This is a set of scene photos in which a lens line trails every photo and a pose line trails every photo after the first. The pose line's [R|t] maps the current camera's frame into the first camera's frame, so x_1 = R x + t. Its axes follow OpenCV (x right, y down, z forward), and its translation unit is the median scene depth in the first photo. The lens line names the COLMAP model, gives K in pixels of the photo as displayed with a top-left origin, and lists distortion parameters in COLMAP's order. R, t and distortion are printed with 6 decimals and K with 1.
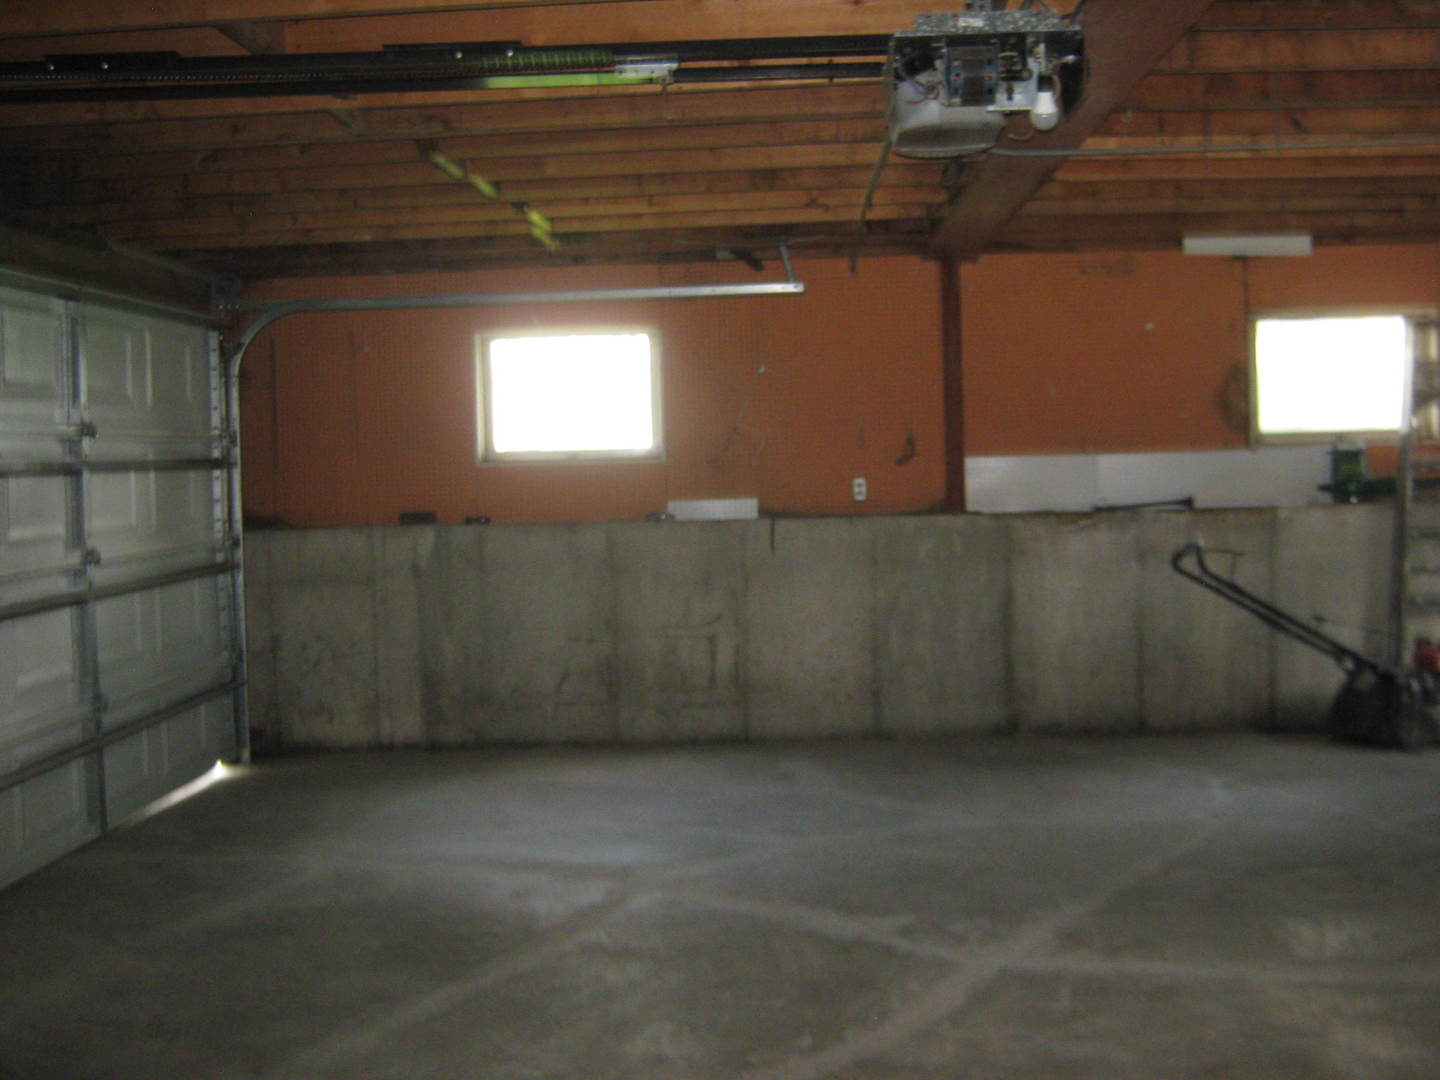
lens RADIAL K [[1602.1, 0, 720.0], [0, 1602.1, 540.0], [0, 0, 1]] dist [-0.100442, -0.003001]
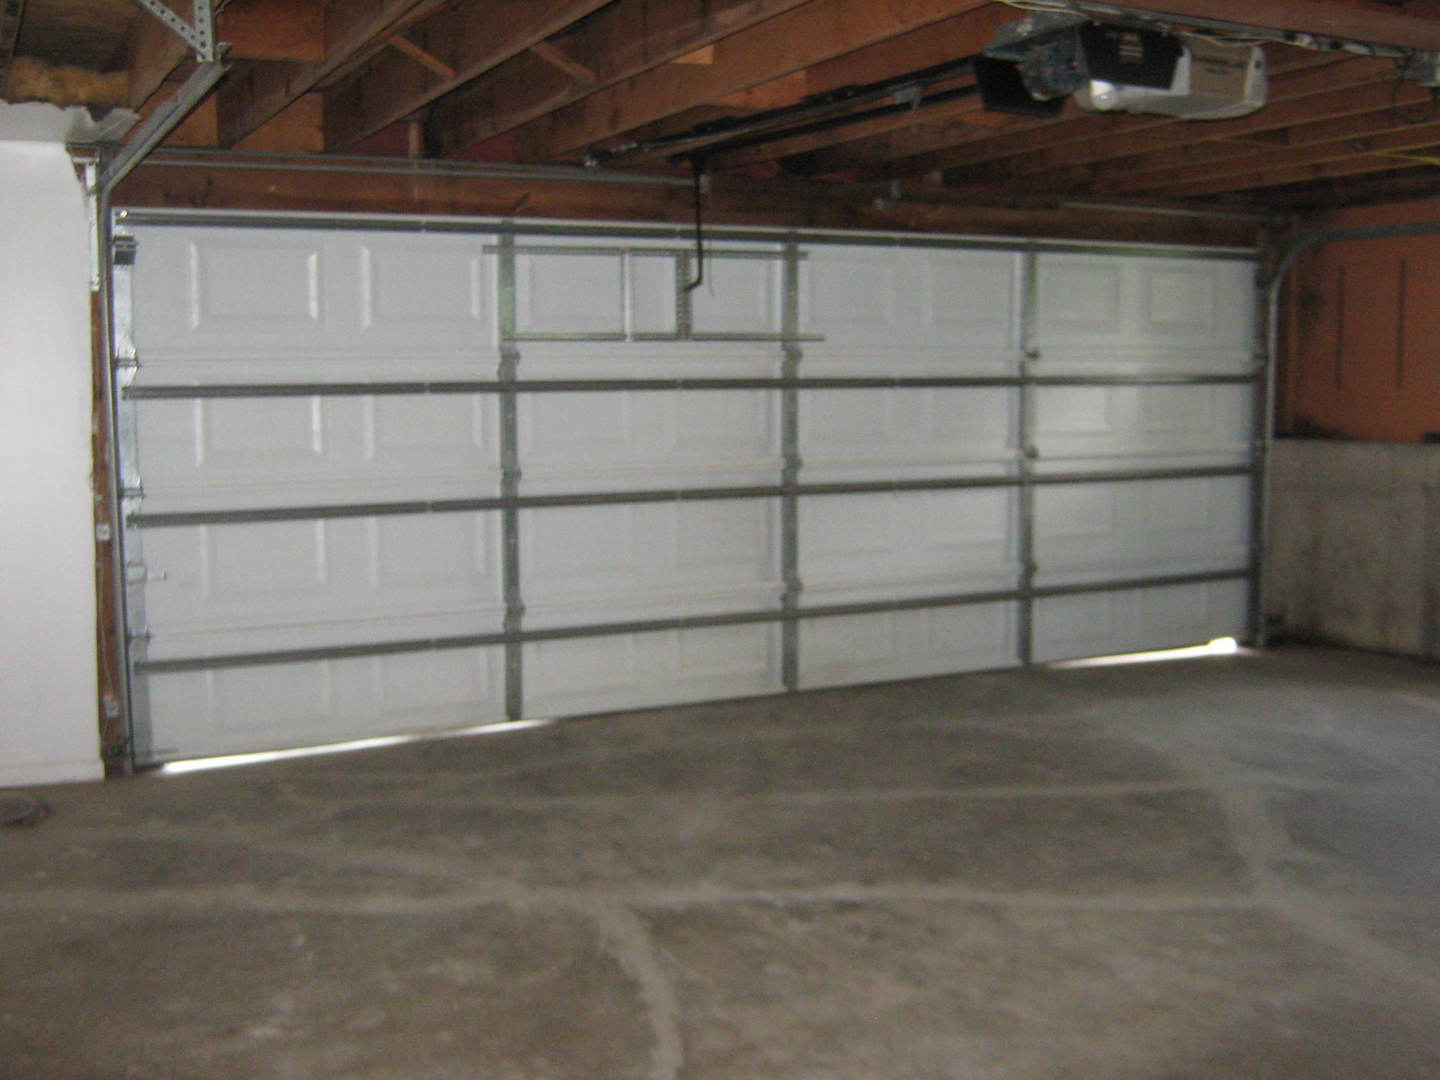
lens RADIAL K [[1592.9, 0, 720.0], [0, 1592.9, 540.0], [0, 0, 1]] dist [-0.006016, -0.006701]
pose [[0.504049, 0.116336, -0.855804, 0.504196], [-0.051081, 0.993168, 0.104923, -0.035594], [0.862163, -0.009171, 0.506548, 0.094130]]
